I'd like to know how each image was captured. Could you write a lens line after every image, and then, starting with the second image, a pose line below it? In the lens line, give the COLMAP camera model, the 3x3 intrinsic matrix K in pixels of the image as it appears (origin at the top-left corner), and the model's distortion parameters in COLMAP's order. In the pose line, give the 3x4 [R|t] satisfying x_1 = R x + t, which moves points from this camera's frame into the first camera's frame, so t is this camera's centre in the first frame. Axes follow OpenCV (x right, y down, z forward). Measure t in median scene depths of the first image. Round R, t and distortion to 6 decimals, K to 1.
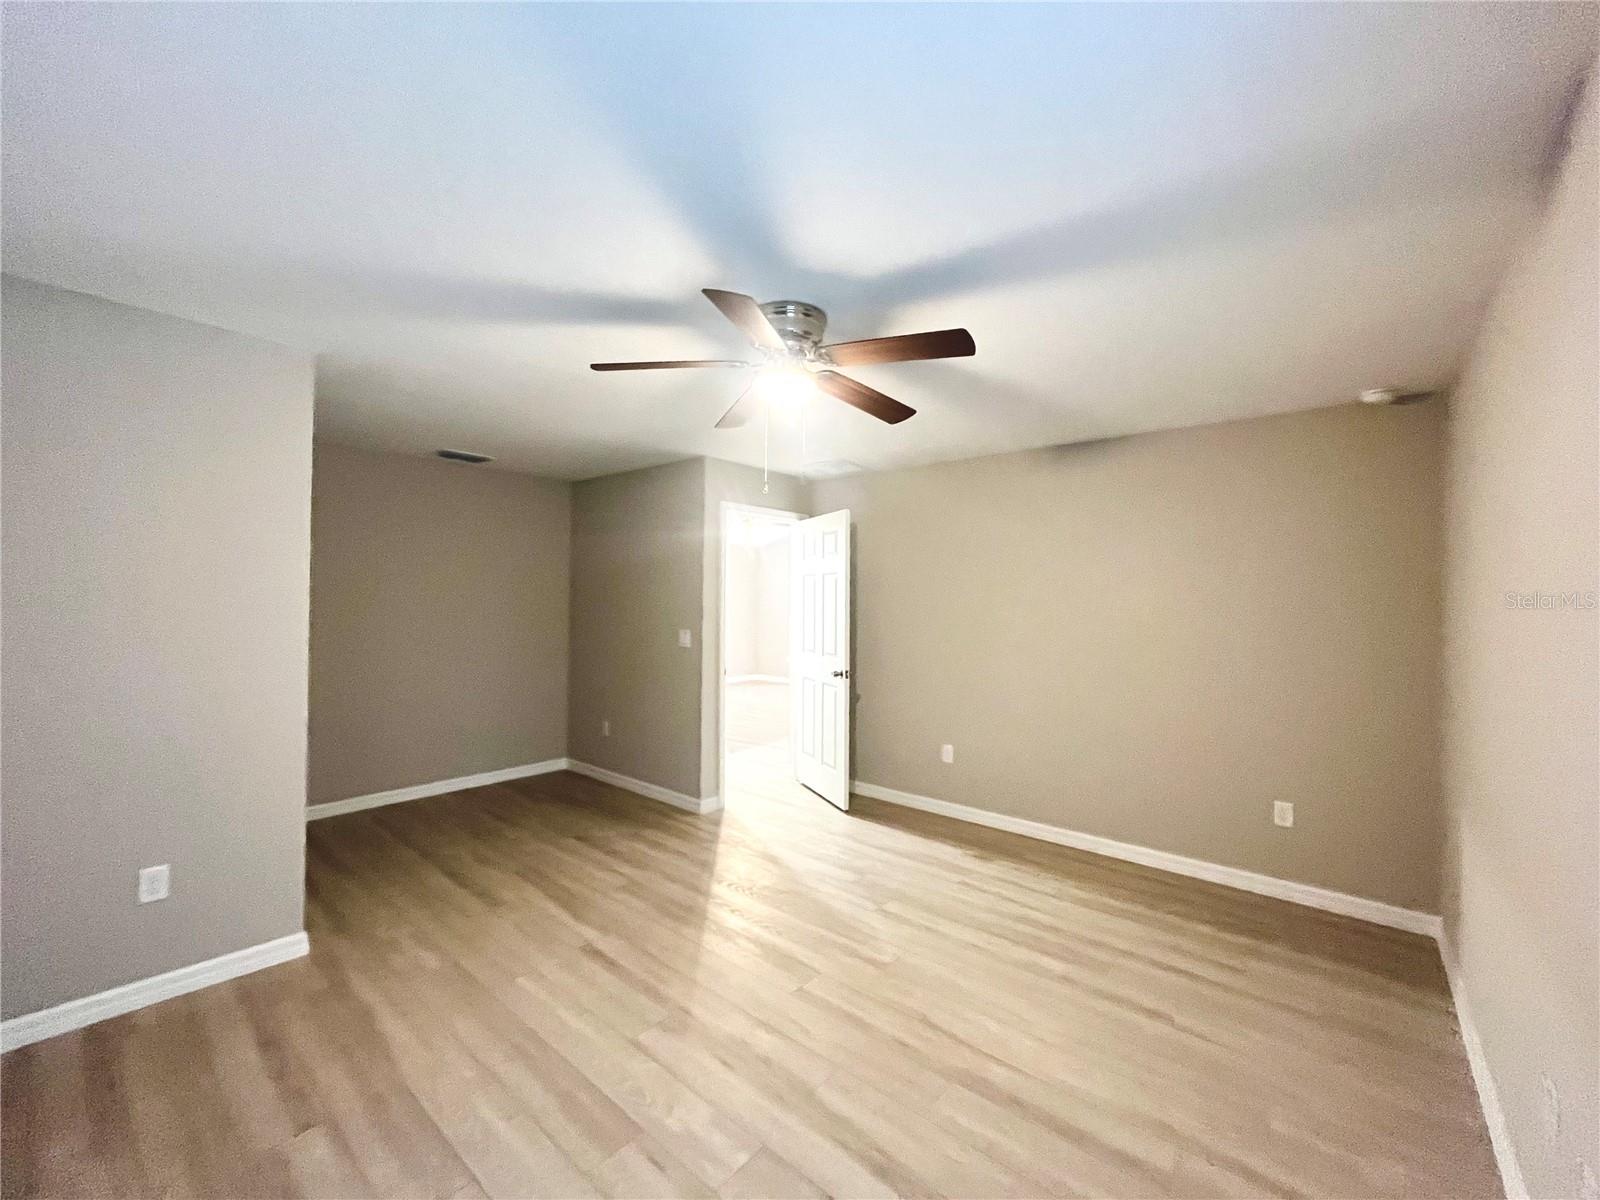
lens RADIAL K [[644.9, 0, 801.3], [0, 644.9, 596.6], [0, 0, 1]] dist [-0.001388, 0.000058]
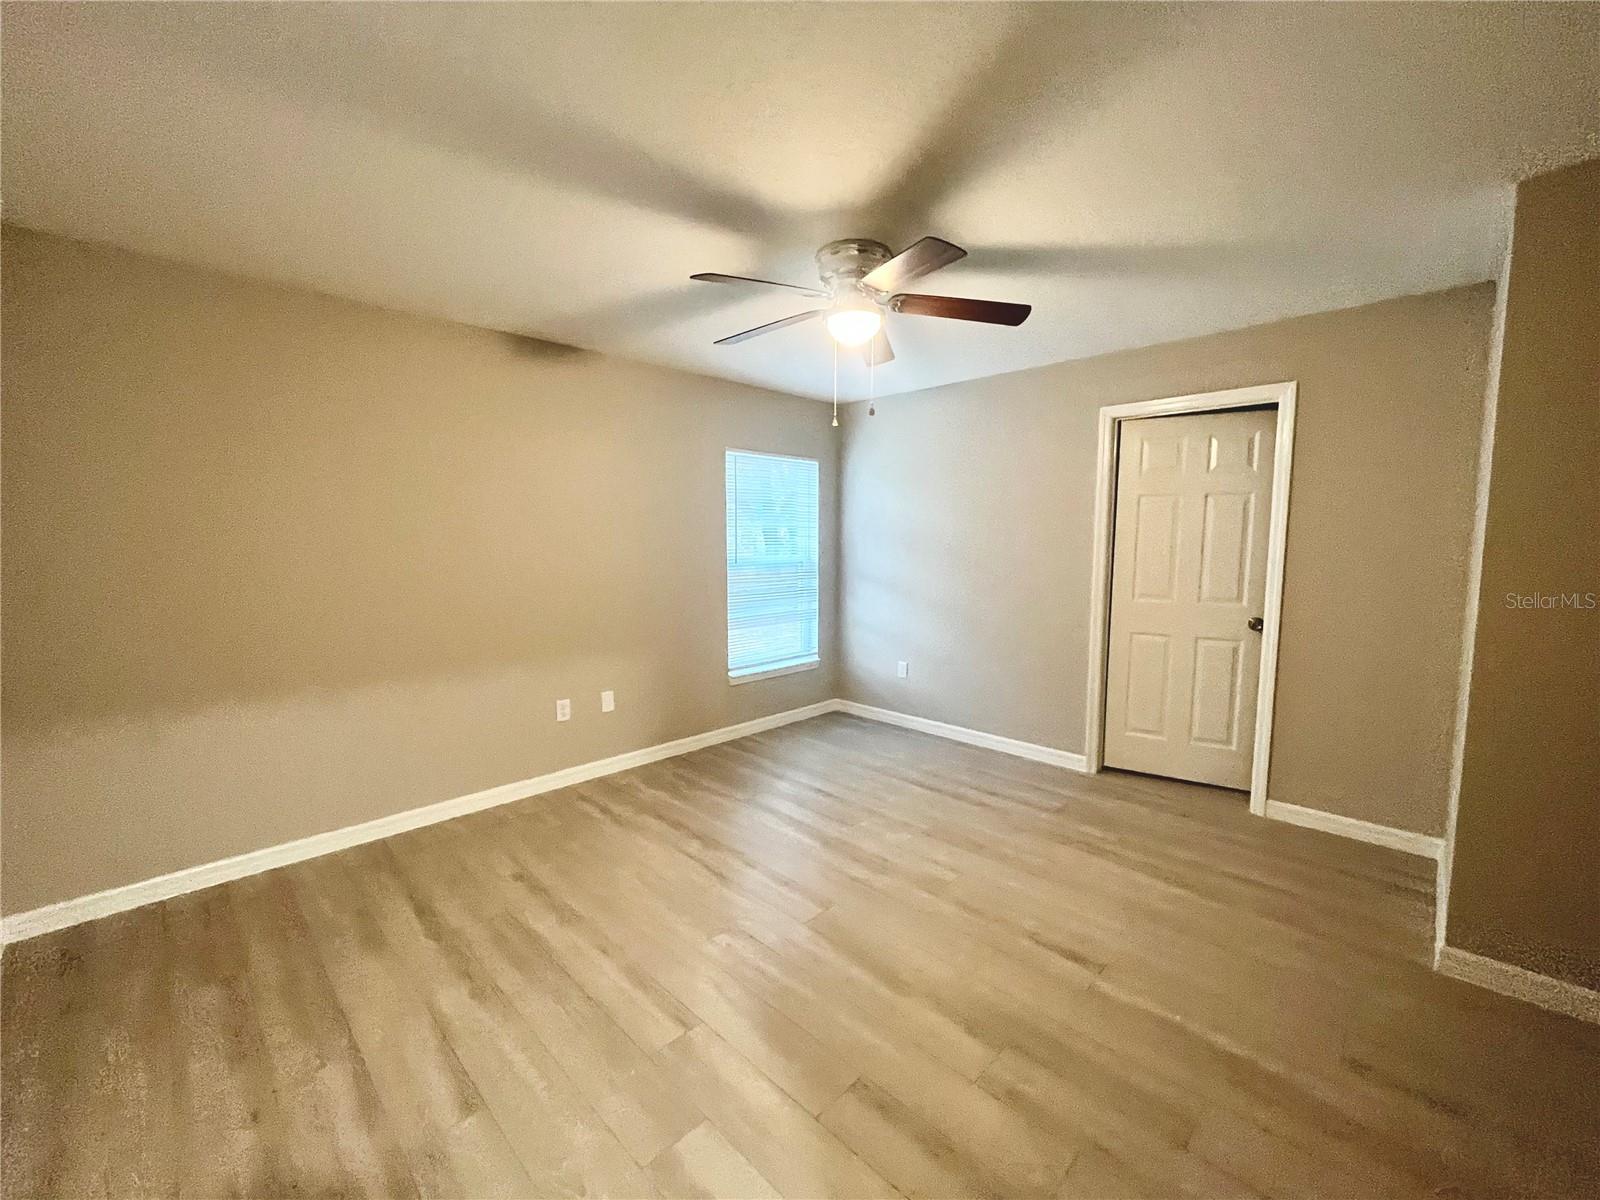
lens RADIAL K [[644.9, 0, 801.3], [0, 644.9, 596.6], [0, 0, 1]] dist [-0.001388, 0.000058]
pose [[-0.996983, -0.020806, 0.074785, -0.027169], [-0.013857, 0.995638, 0.092264, 0.024644], [-0.076379, 0.090949, -0.992922, 1.811618]]
